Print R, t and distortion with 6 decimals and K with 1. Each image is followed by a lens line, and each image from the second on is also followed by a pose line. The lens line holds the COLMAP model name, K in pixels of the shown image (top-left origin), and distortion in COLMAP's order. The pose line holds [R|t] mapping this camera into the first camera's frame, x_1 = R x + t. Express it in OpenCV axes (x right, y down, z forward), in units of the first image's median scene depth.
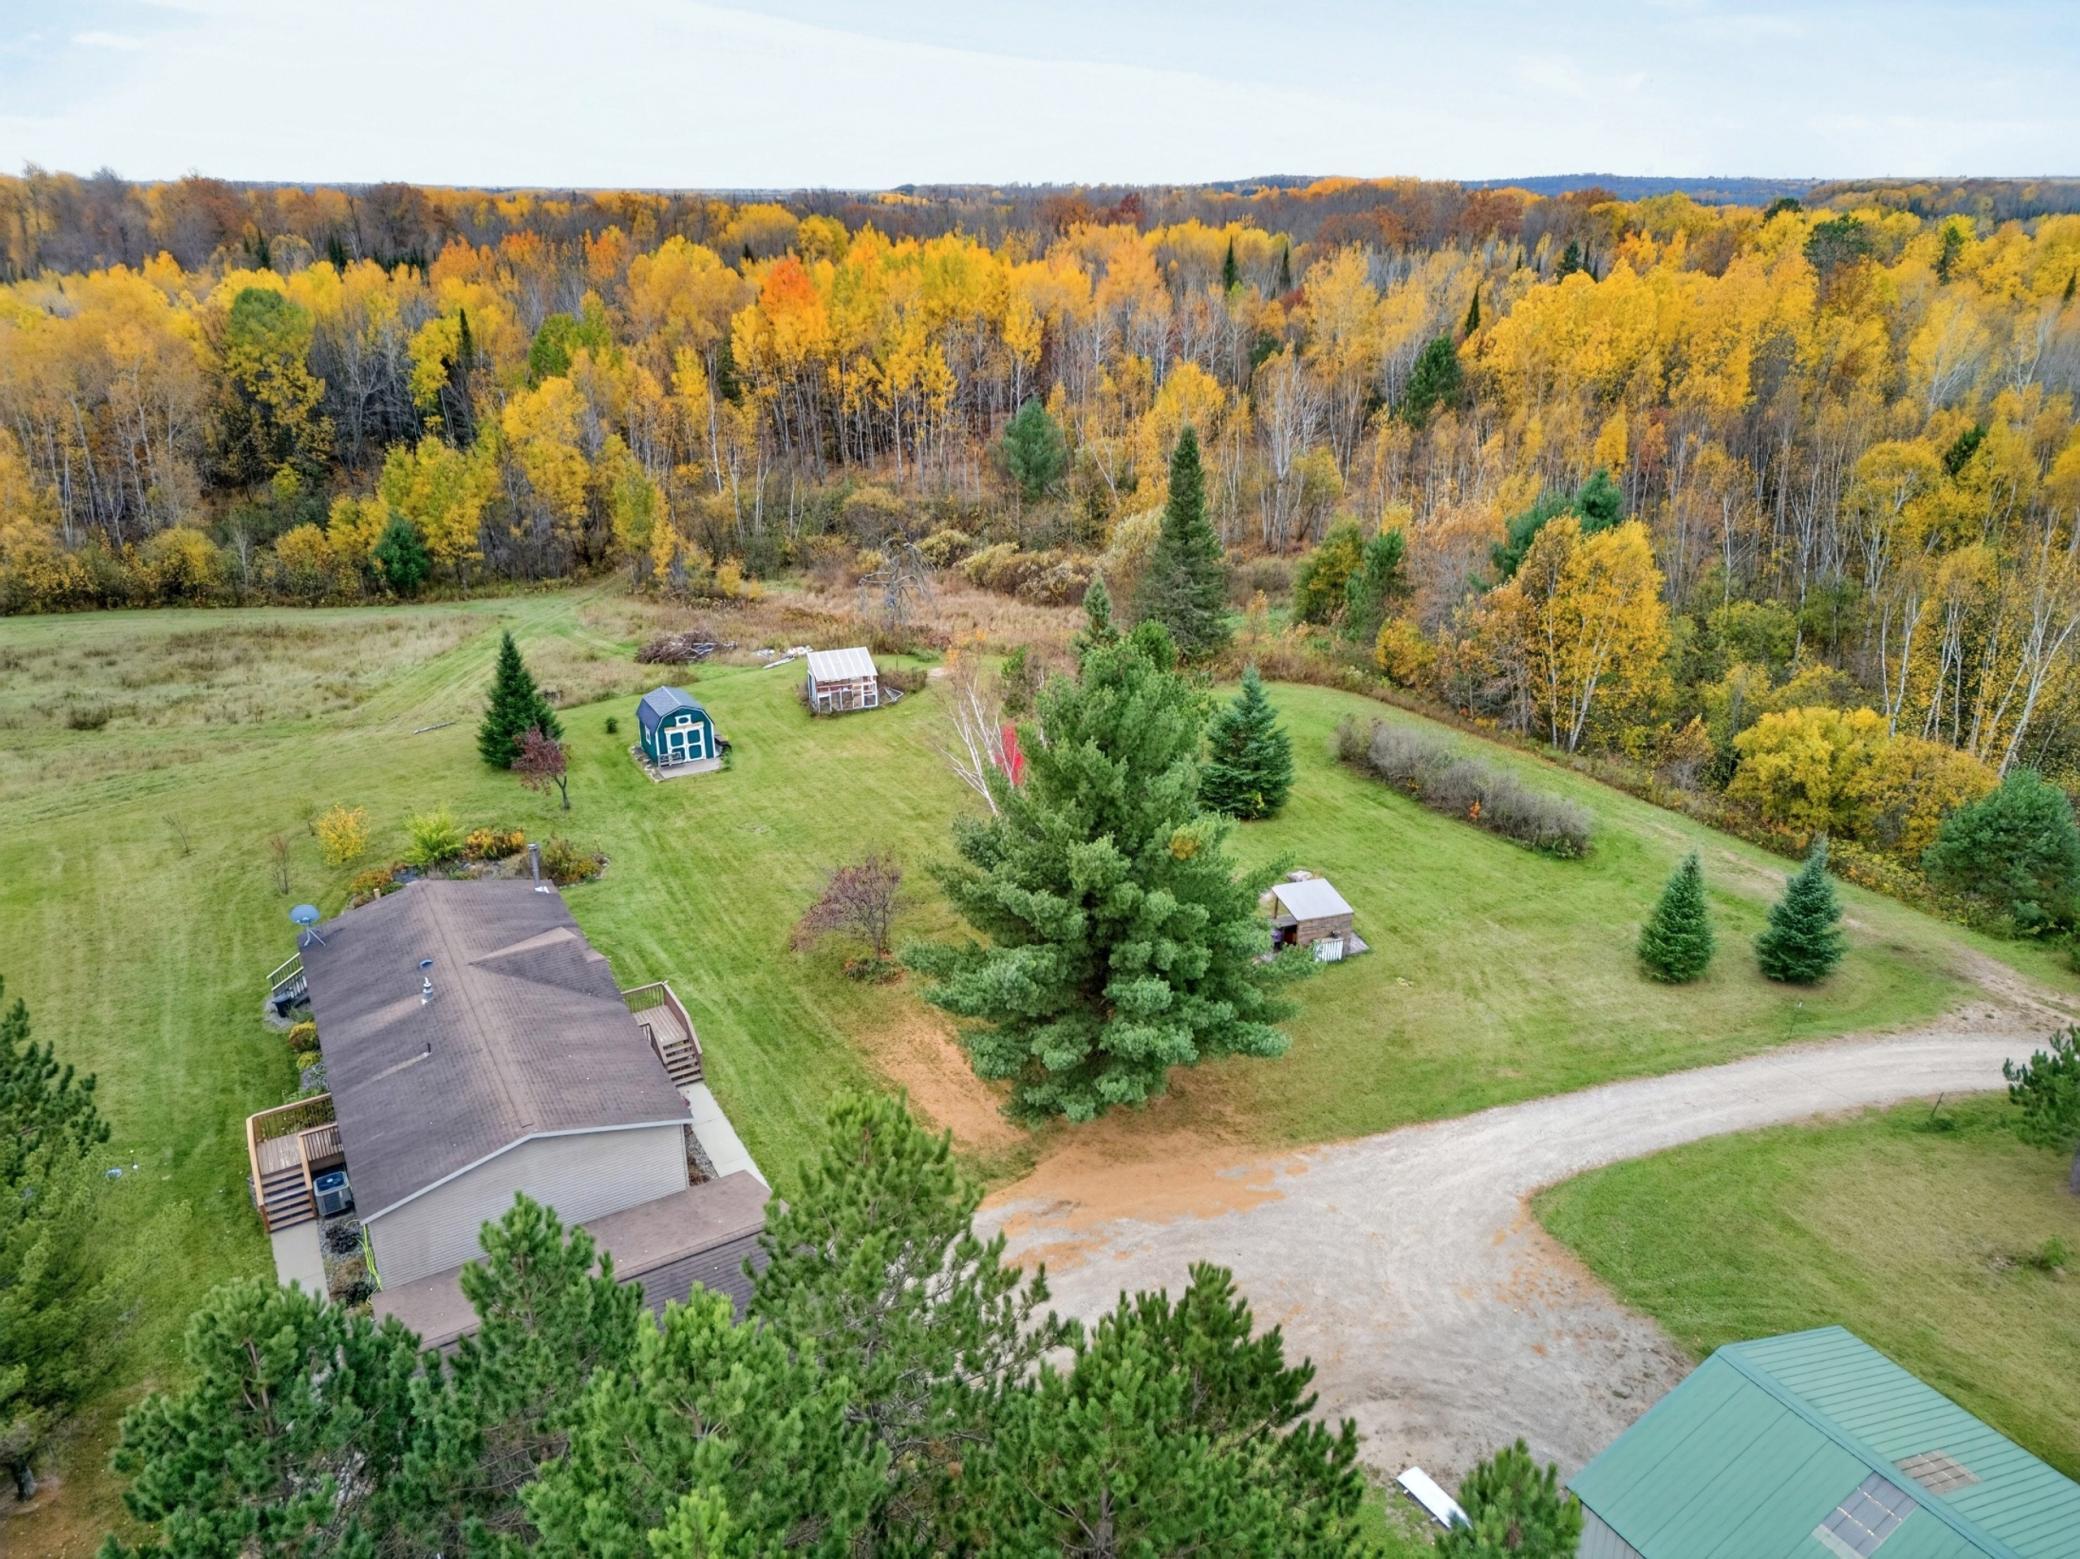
lens RADIAL K [[1430.2, 0, 1041.3], [0, 1430.2, 784.1], [0, 0, 1]] dist [0.084823, -0.070762]
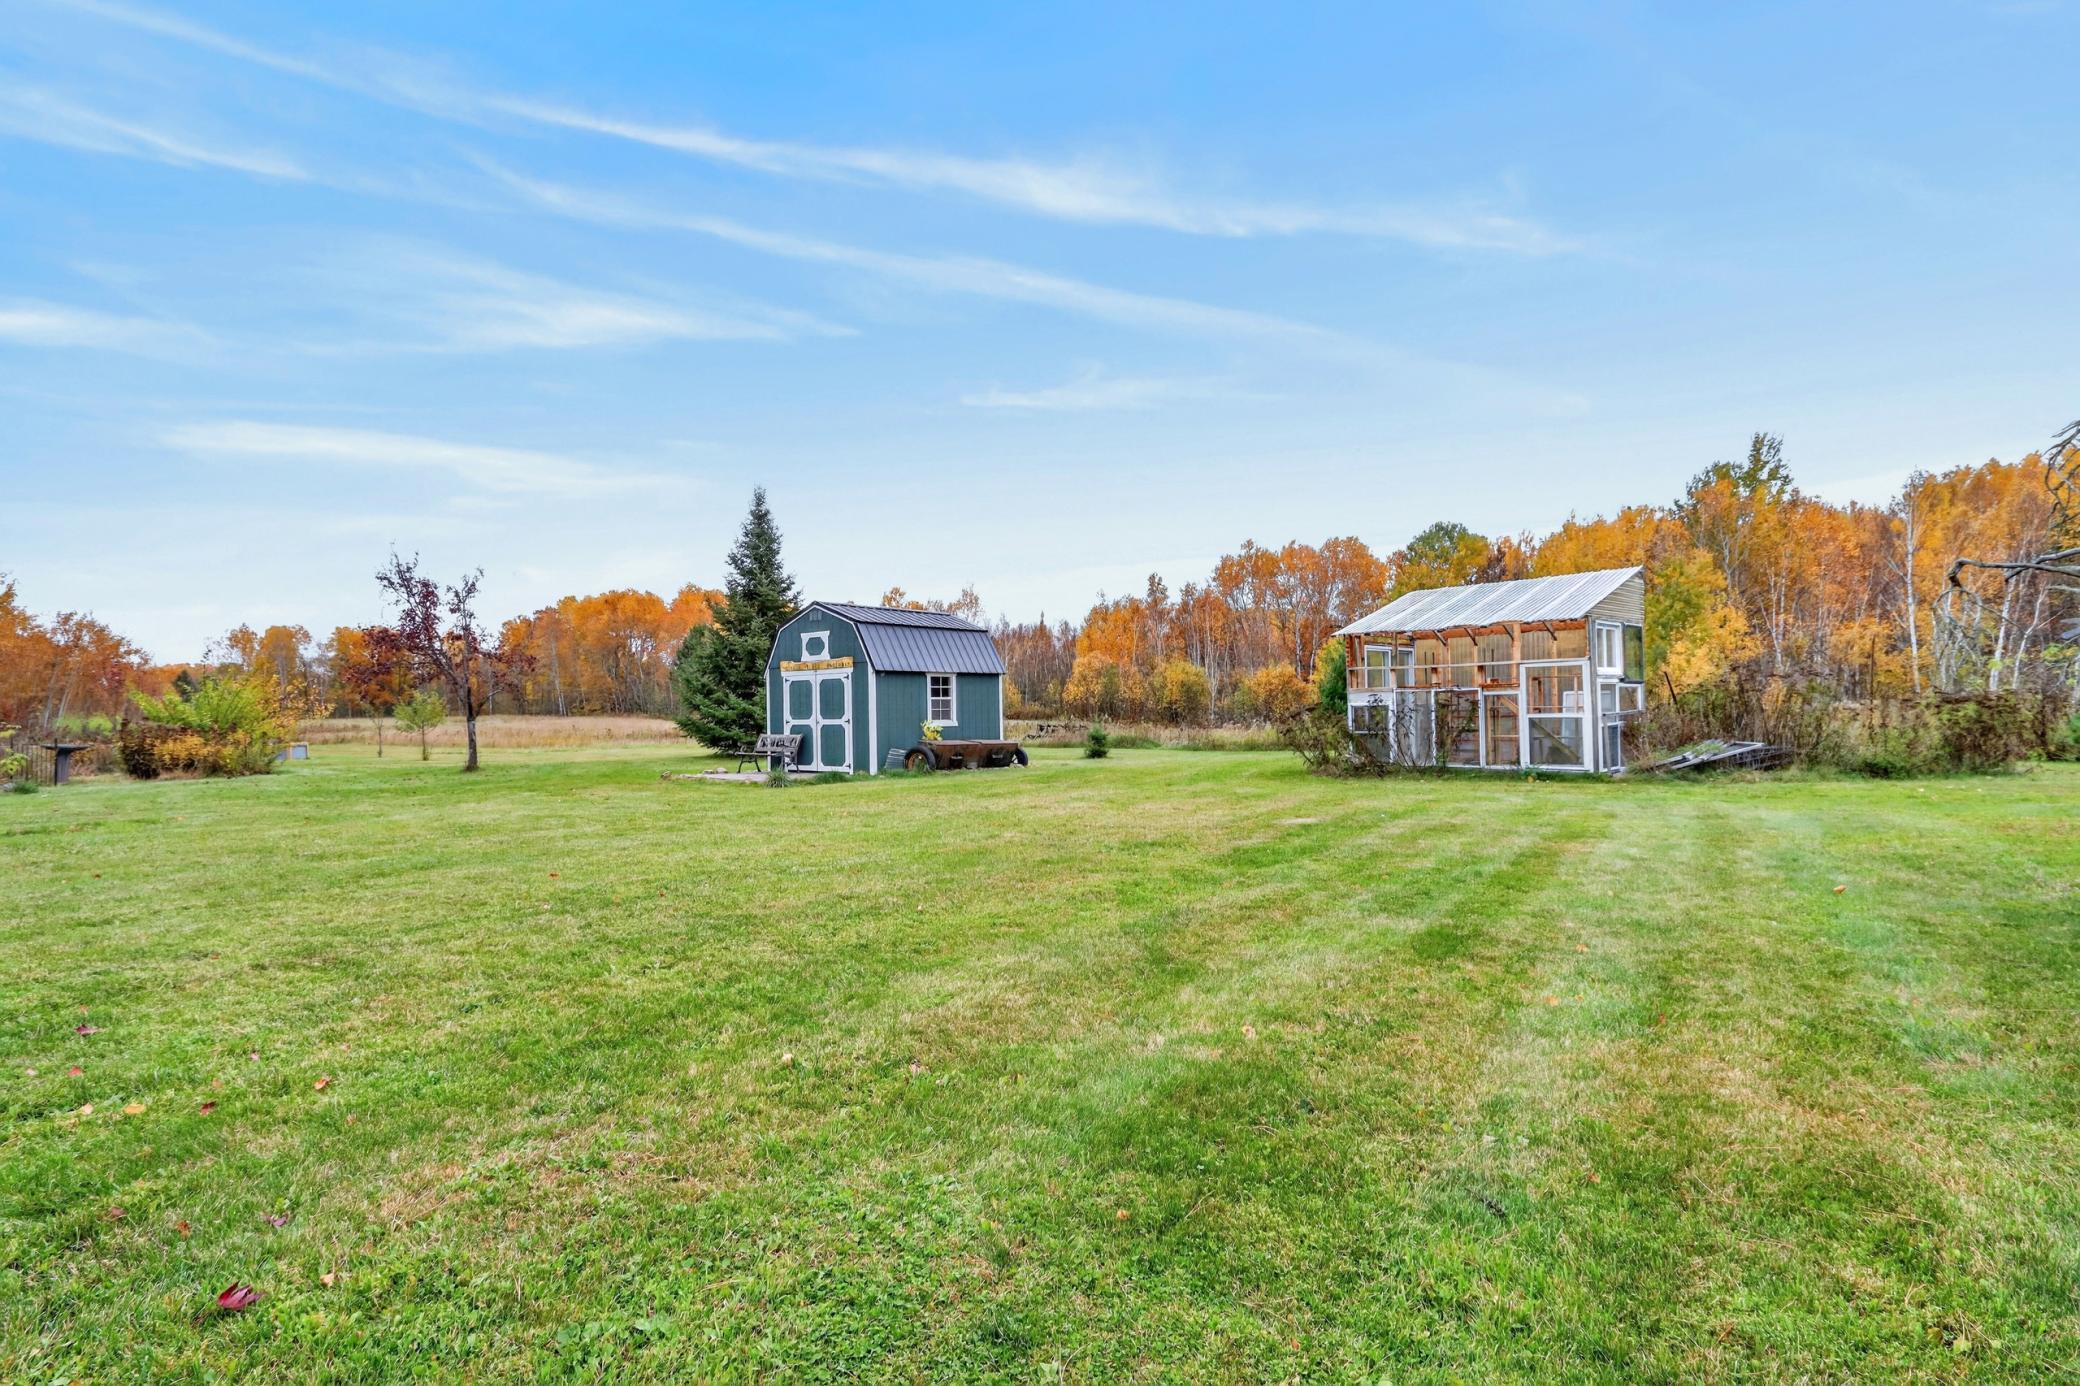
lens RADIAL K [[966.7, 0, 1034.2], [0, 966.7, 693.2], [0, 0, 1]] dist [0.000966, -0.000198]
pose [[0.393547, -0.018468, -0.919119, -0.009416], [-0.334272, 0.928487, -0.161785, -0.013085], [0.856378, 0.370905, 0.359230, 0.958141]]
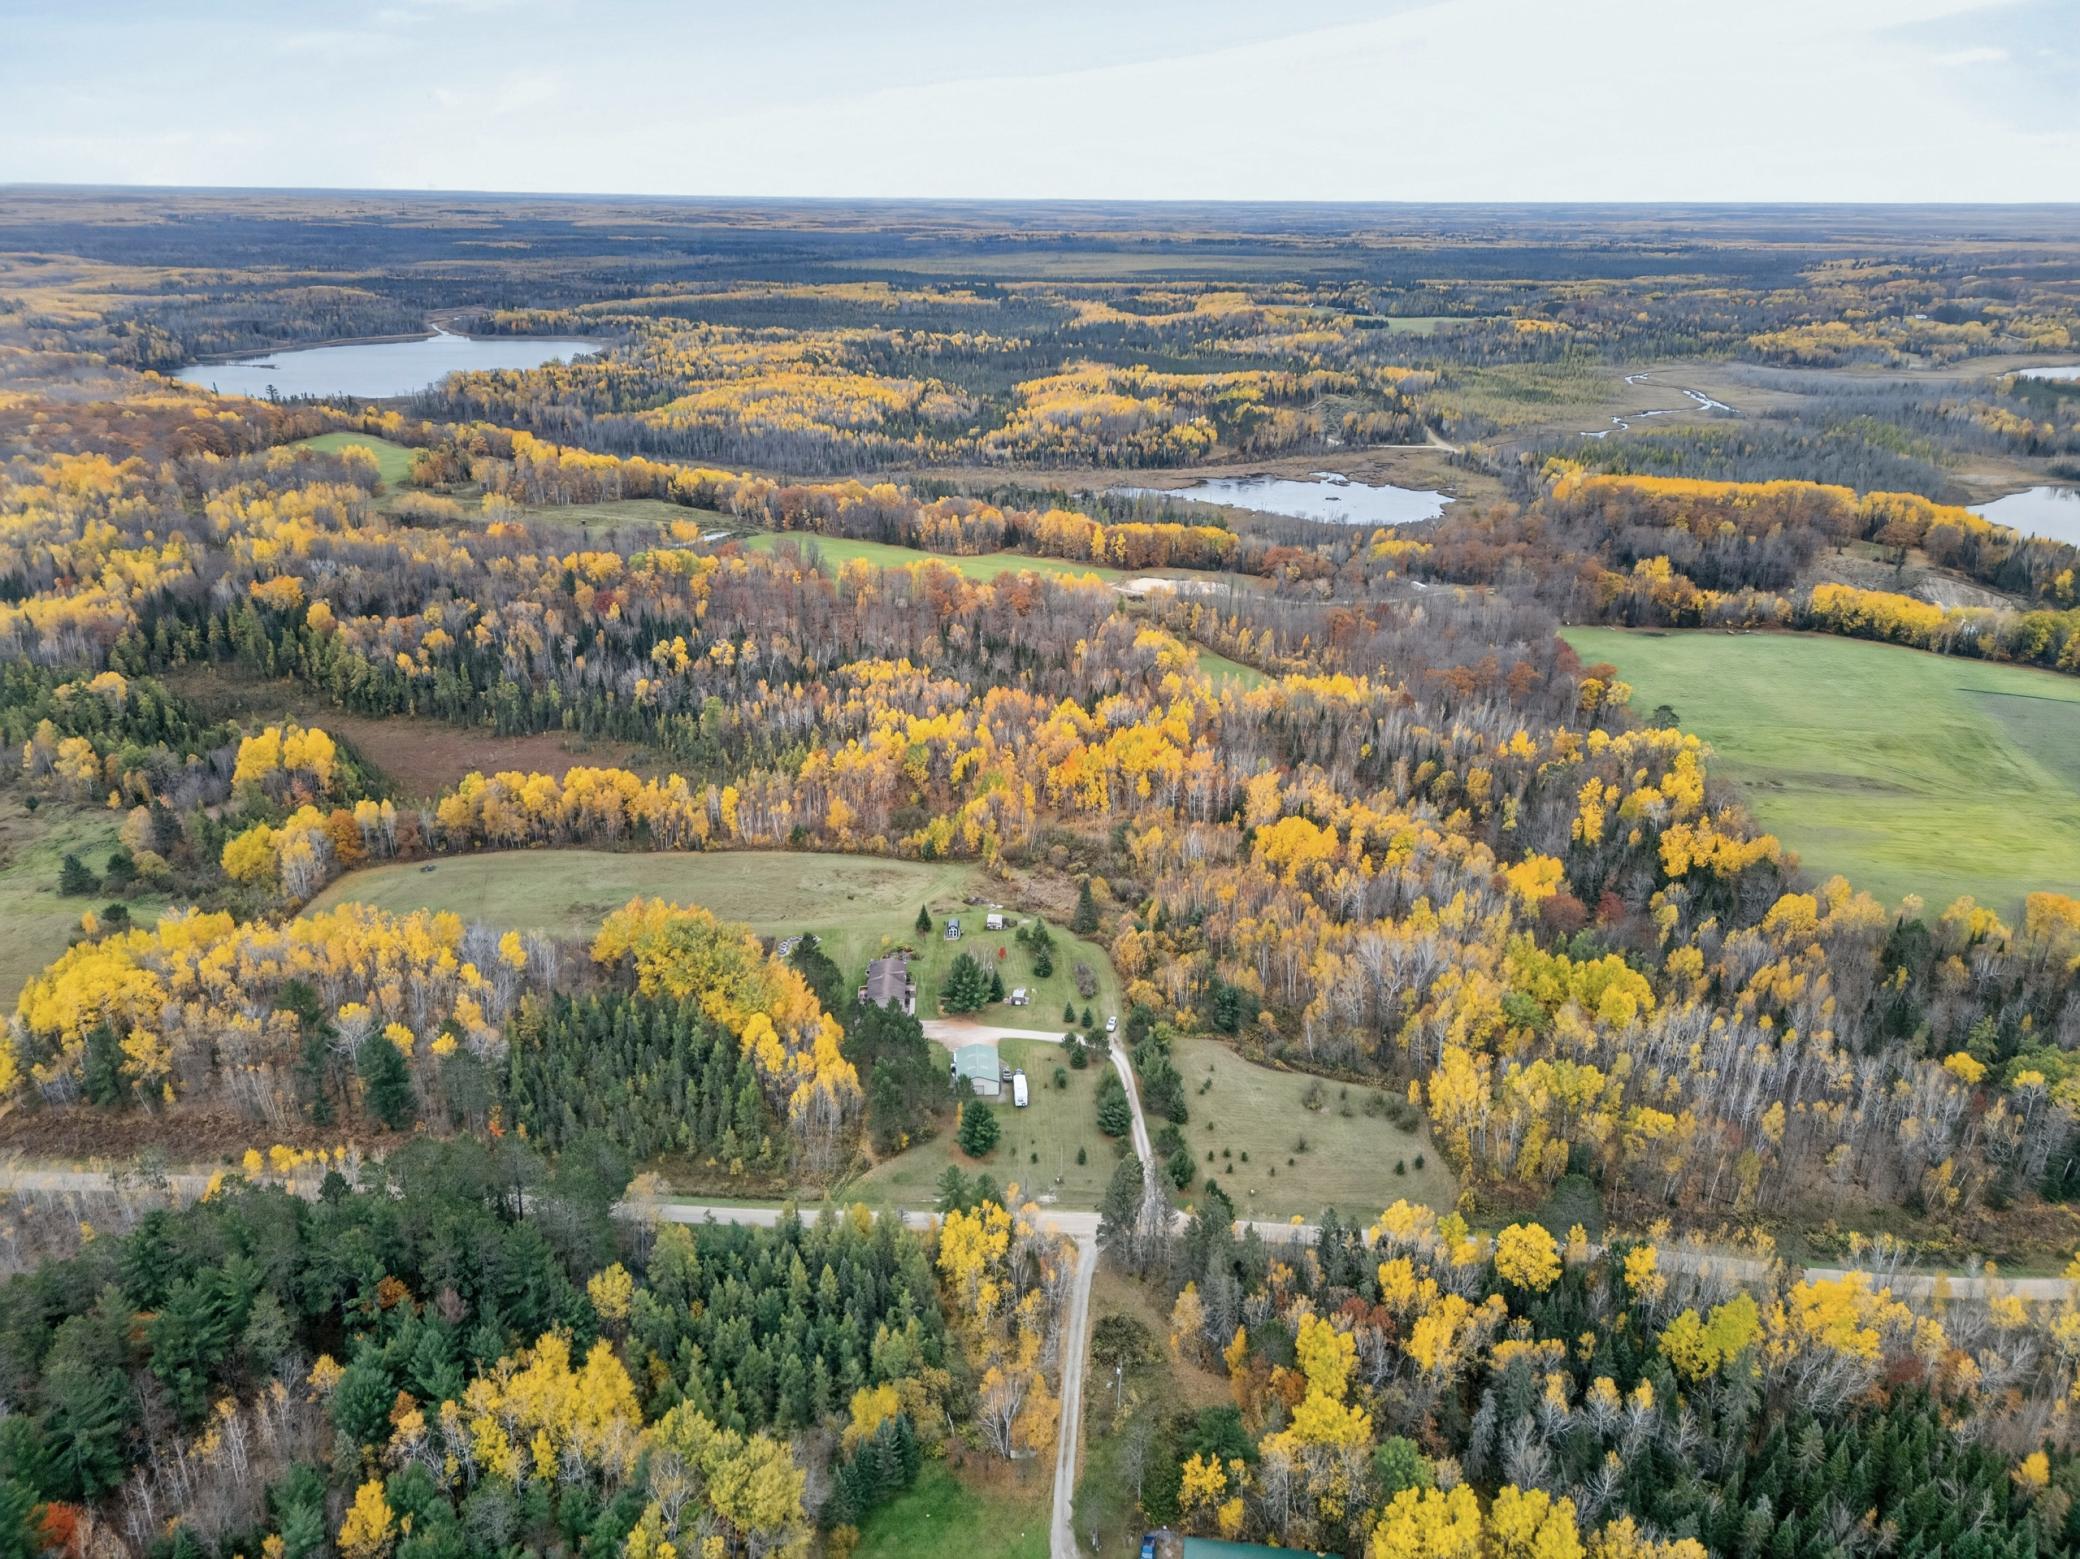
lens RADIAL K [[1430.2, 0, 1041.3], [0, 1430.2, 784.1], [0, 0, 1]] dist [0.084823, -0.070762]
pose [[0.895106, 0.178433, -0.408591, 1.863490], [-0.183355, 0.982663, 0.027453, -0.696459], [0.406406, 0.050344, 0.912305, -3.231586]]
